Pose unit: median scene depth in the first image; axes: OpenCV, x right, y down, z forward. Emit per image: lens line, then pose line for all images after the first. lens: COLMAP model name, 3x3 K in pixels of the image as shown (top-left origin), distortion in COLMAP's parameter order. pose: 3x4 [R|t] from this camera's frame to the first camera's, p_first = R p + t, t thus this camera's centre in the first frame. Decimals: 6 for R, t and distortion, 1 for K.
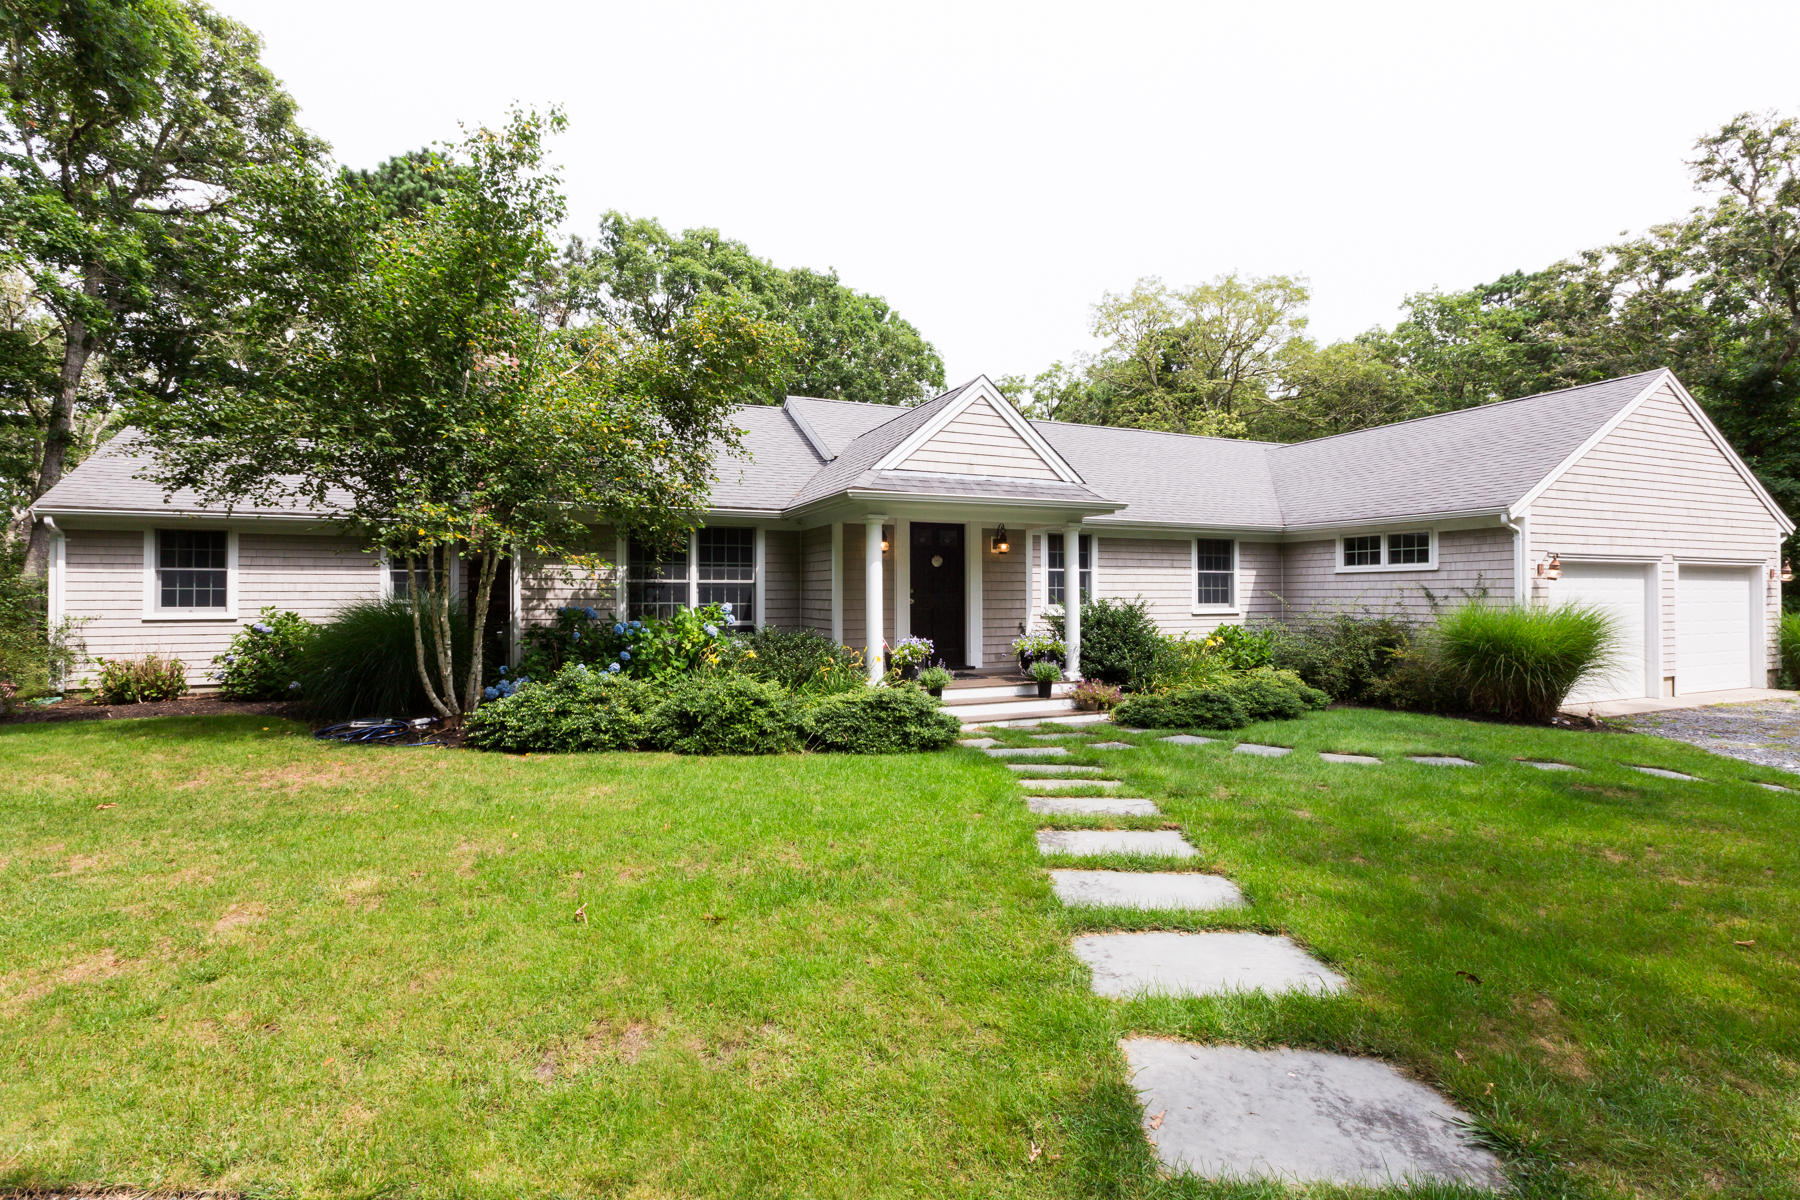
lens RADIAL K [[821.3, 0, 907.7], [0, 821.3, 600.2], [0, 0, 1]] dist [0.003414, -0.000096]
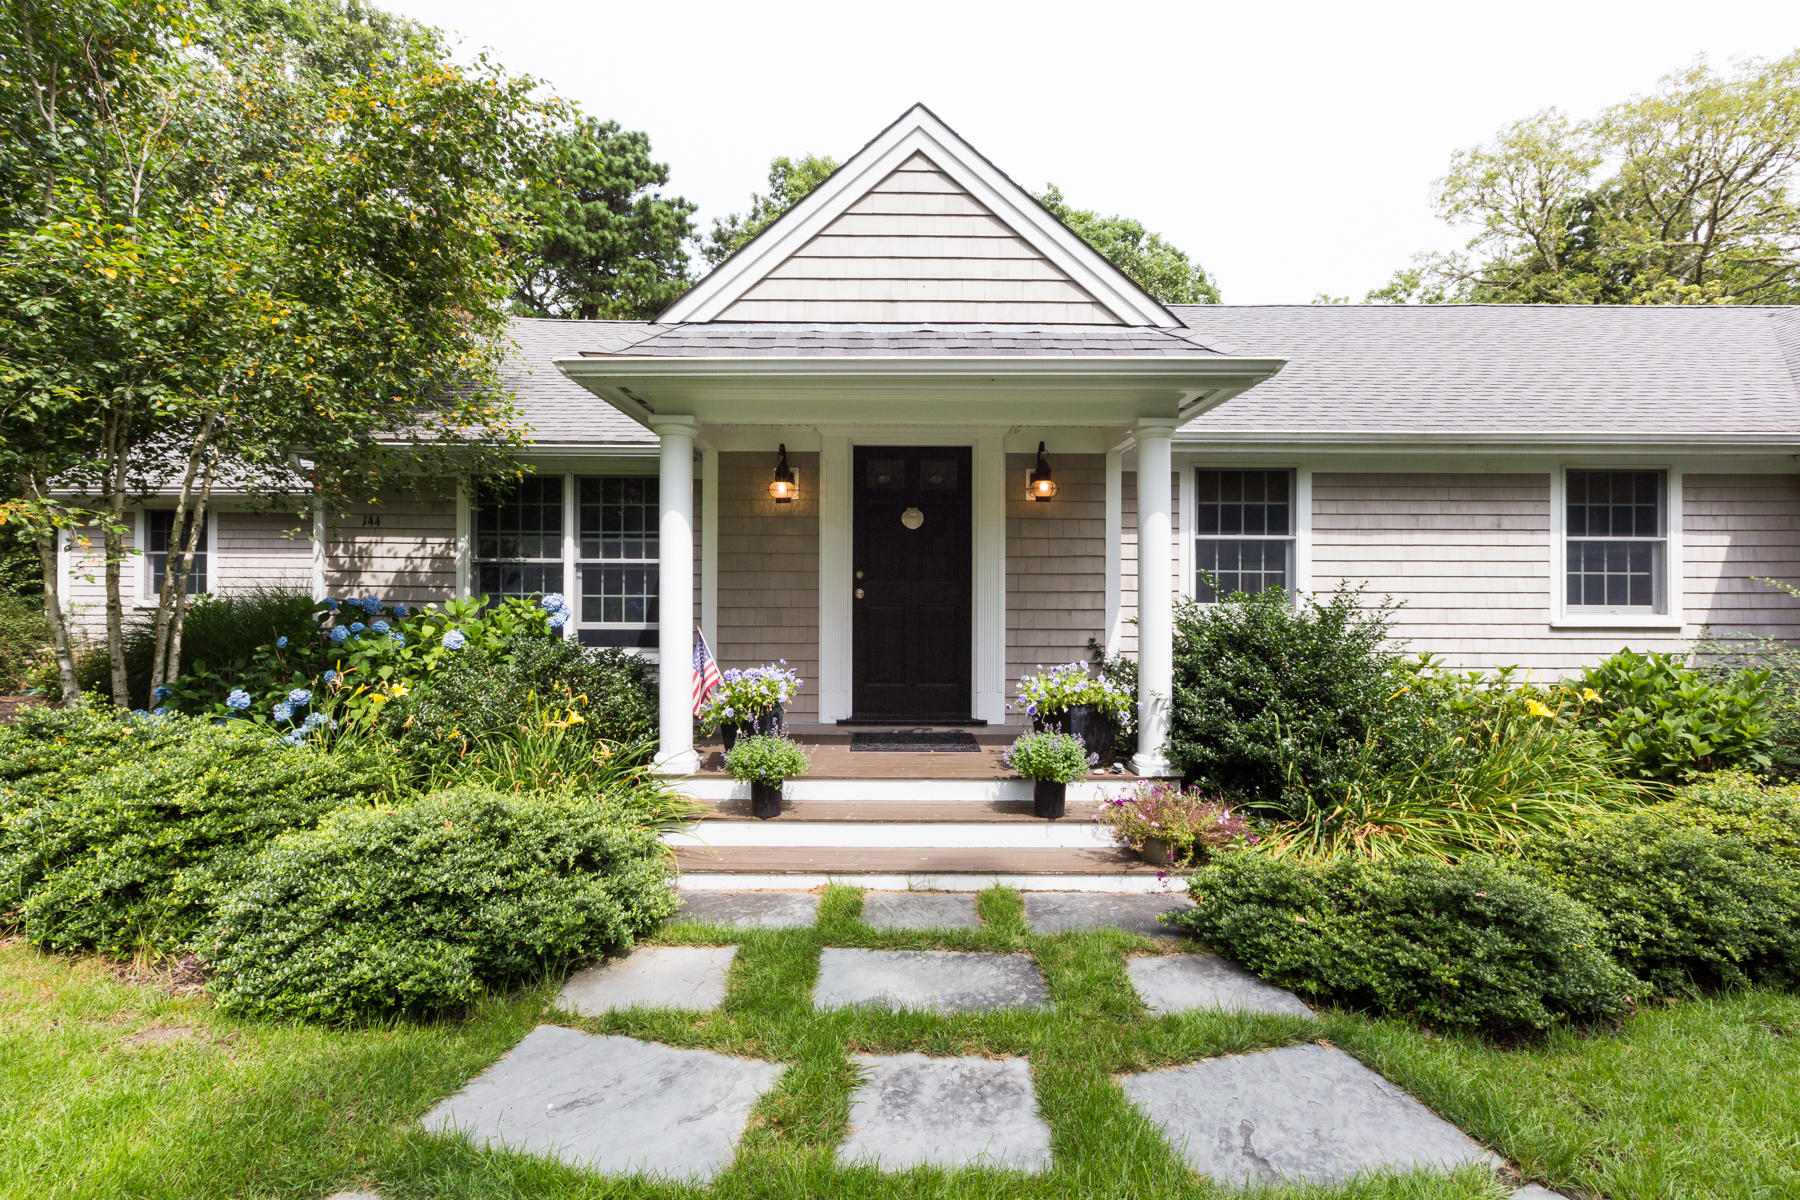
lens RADIAL K [[810.5, 0, 904.1], [0, 810.5, 591.9], [0, 0, 1]] dist [-0.000713, -0.000234]
pose [[0.912754, 0.006846, -0.408452, 0.224213], [-0.008624, 0.999960, -0.002514, 0.001130], [0.408418, 0.005817, 0.912776, 0.476497]]
